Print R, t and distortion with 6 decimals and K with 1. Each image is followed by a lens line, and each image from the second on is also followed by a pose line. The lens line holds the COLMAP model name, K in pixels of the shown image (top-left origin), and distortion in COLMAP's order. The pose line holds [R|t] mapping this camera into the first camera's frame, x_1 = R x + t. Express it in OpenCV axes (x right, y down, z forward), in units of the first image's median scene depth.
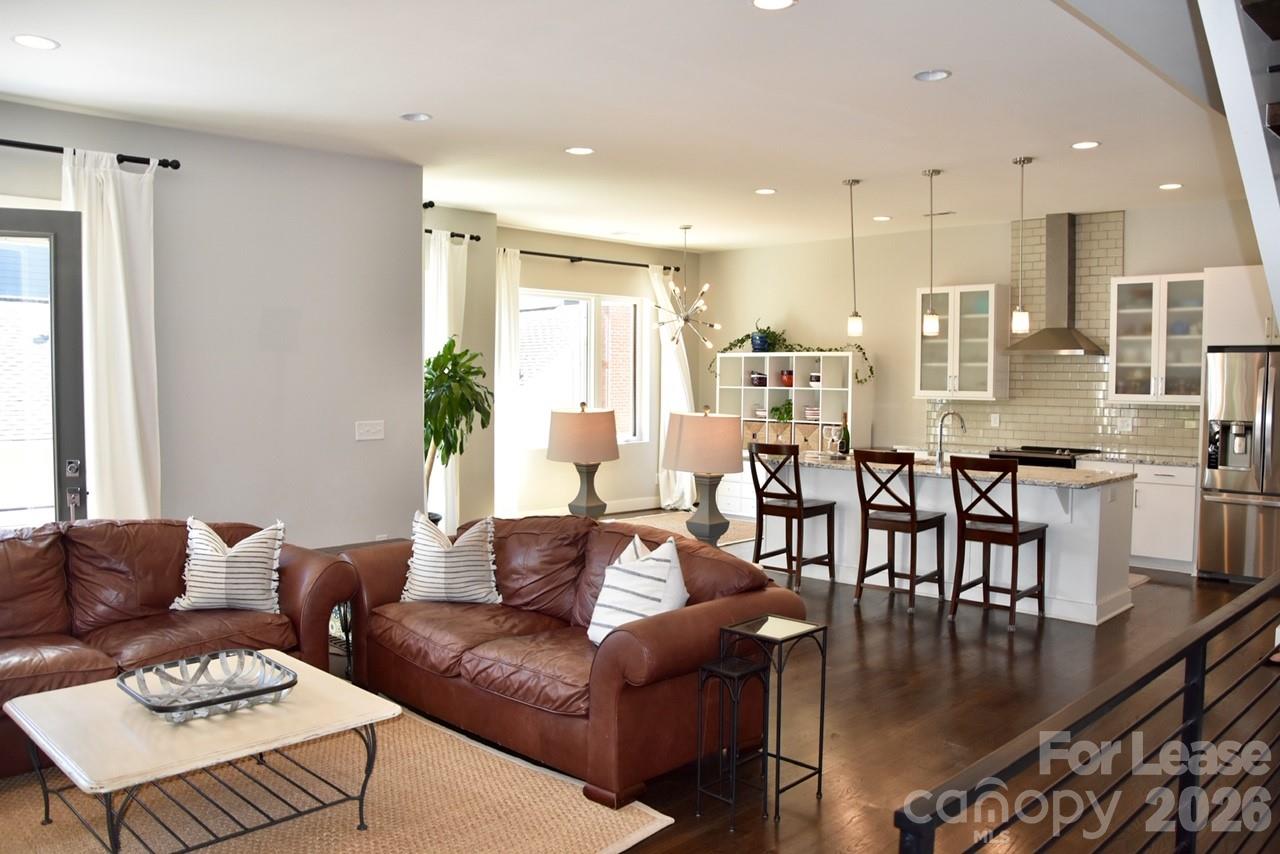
lens RADIAL K [[1007.7, 0, 641.2], [0, 1007.7, 432.6], [0, 0, 1]] dist [-0.154331, 0.110904]
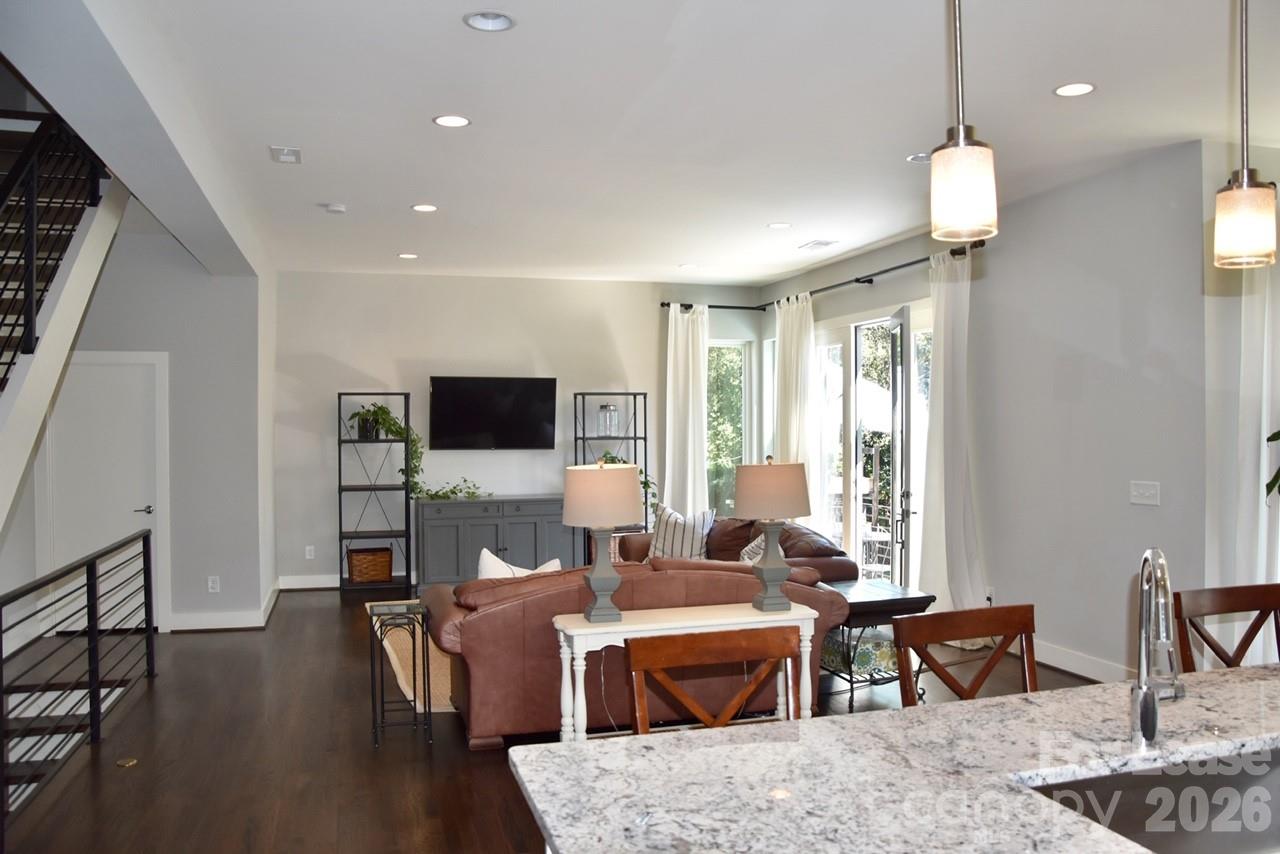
lens RADIAL K [[1007.7, 0, 641.2], [0, 1007.7, 432.6], [0, 0, 1]] dist [-0.154331, 0.110904]
pose [[-0.491203, 0.002319, -0.871042, 0.472278], [-0.050236, 0.998257, 0.030987, -0.046565], [0.869595, 0.058978, -0.490230, 0.813439]]
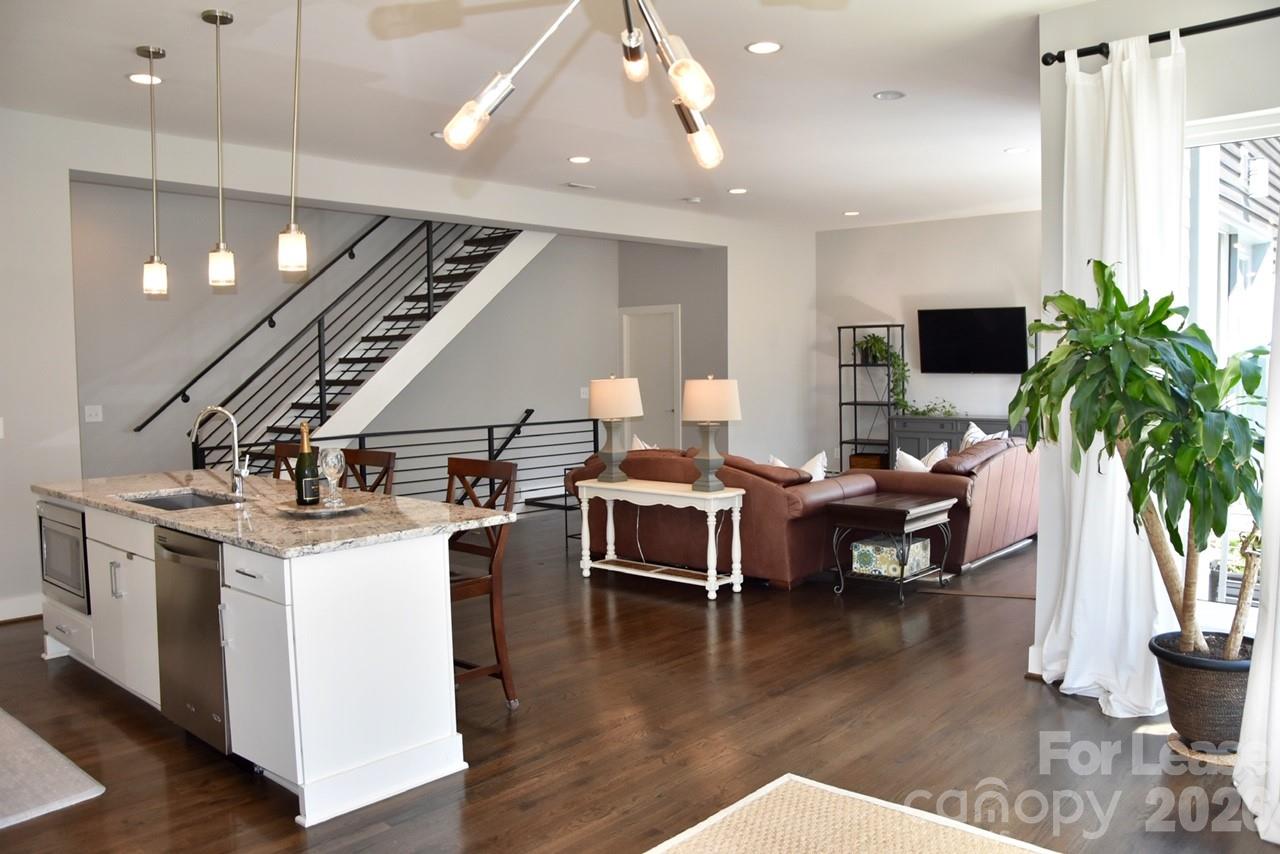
lens RADIAL K [[1007.7, 0, 641.2], [0, 1007.7, 432.6], [0, 0, 1]] dist [-0.154331, 0.110904]
pose [[-0.997484, 0.011665, -0.069932, 0.072502], [0.002906, 0.992269, 0.124073, -0.065814], [0.070839, 0.123558, -0.989806, 1.321775]]
